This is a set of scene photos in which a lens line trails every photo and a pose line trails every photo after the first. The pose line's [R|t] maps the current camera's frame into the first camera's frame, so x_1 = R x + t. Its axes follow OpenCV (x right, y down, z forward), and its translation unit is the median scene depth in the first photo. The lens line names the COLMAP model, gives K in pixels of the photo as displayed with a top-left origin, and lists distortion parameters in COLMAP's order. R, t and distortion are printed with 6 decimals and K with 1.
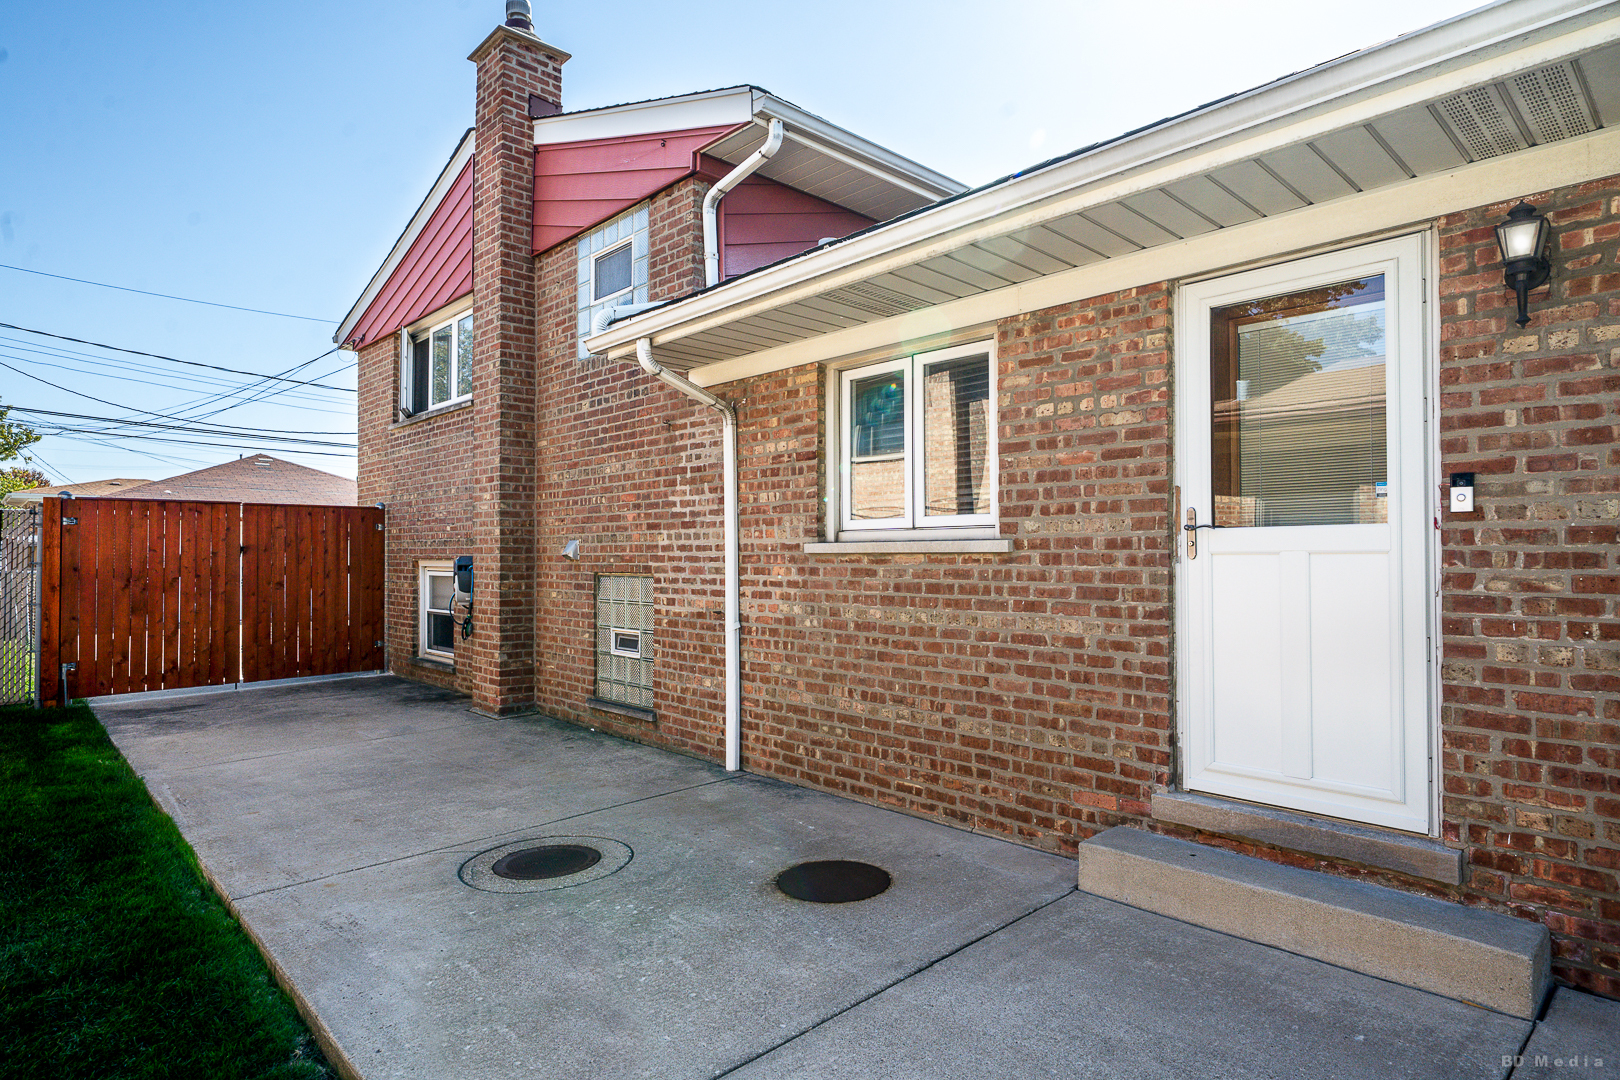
lens RADIAL K [[883.8, 0, 810.7], [0, 883.8, 542.6], [0, 0, 1]] dist [0.002513, 0.000260]
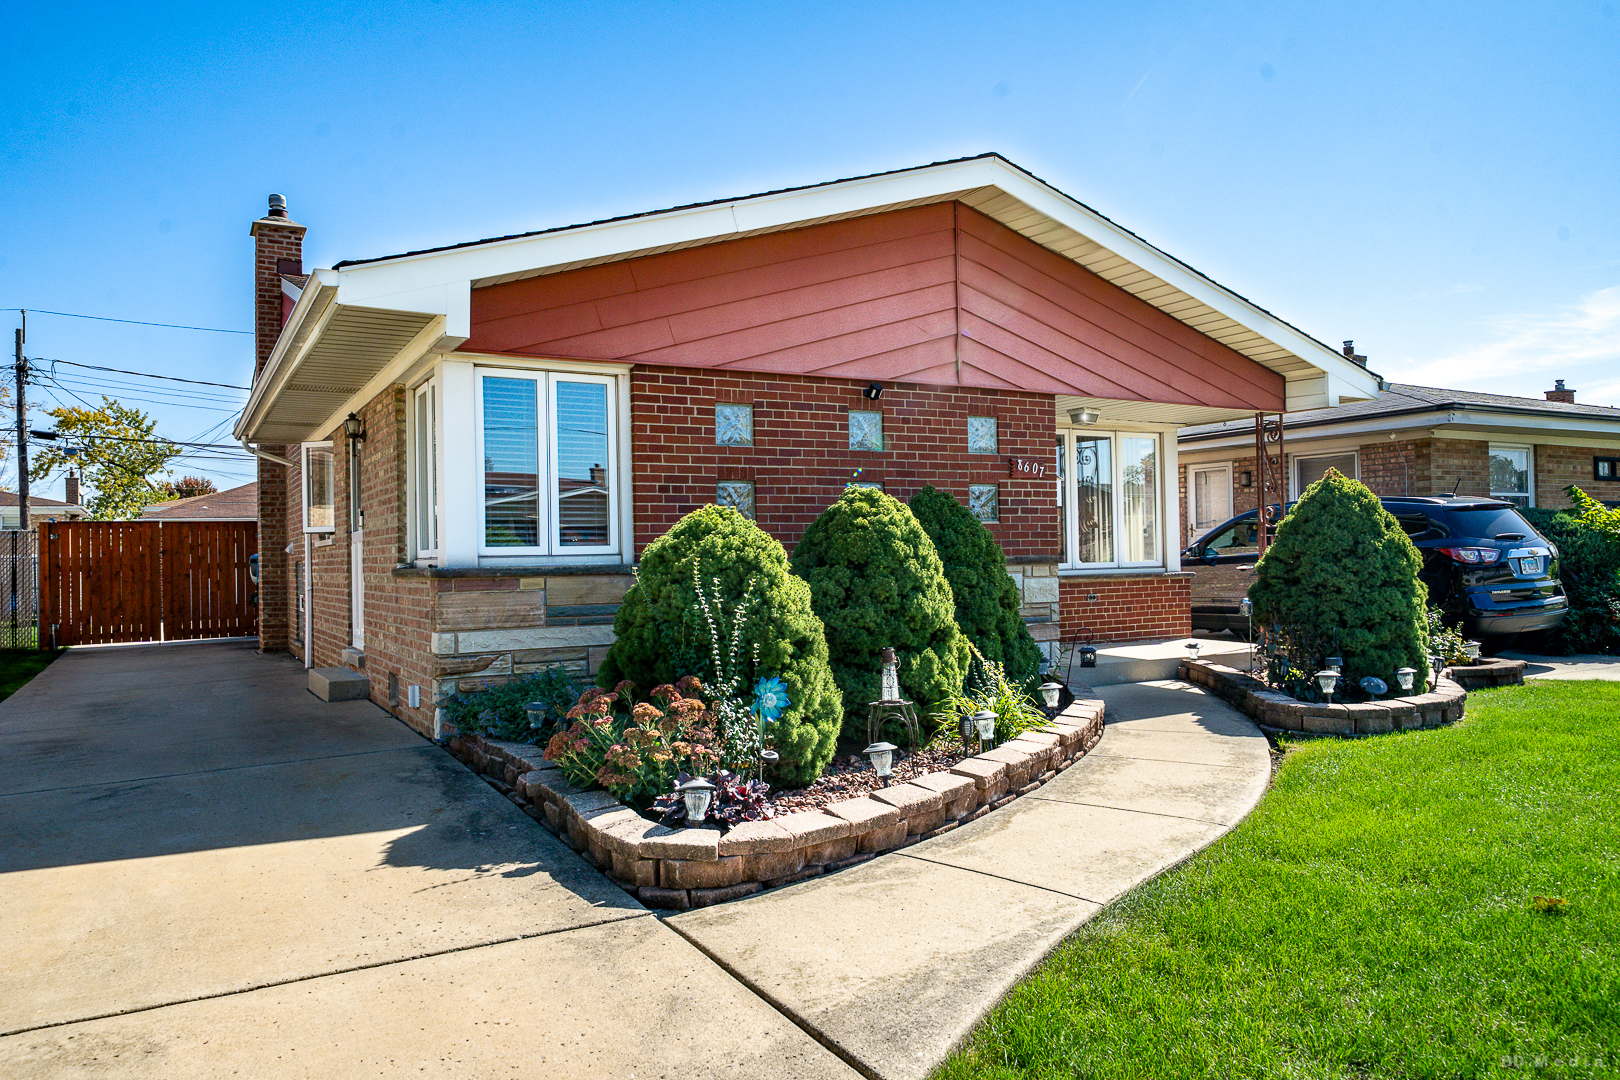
lens RADIAL K [[1123.7, 0, 809.6], [0, 1123.7, 543.2], [0, 0, 1]] dist [-0.000554, -0.000604]
pose [[0.973193, -0.019642, -0.229148, 1.028353], [0.020528, 0.999788, 0.001481, 0.014228], [0.229070, -0.006145, 0.973391, -0.715298]]
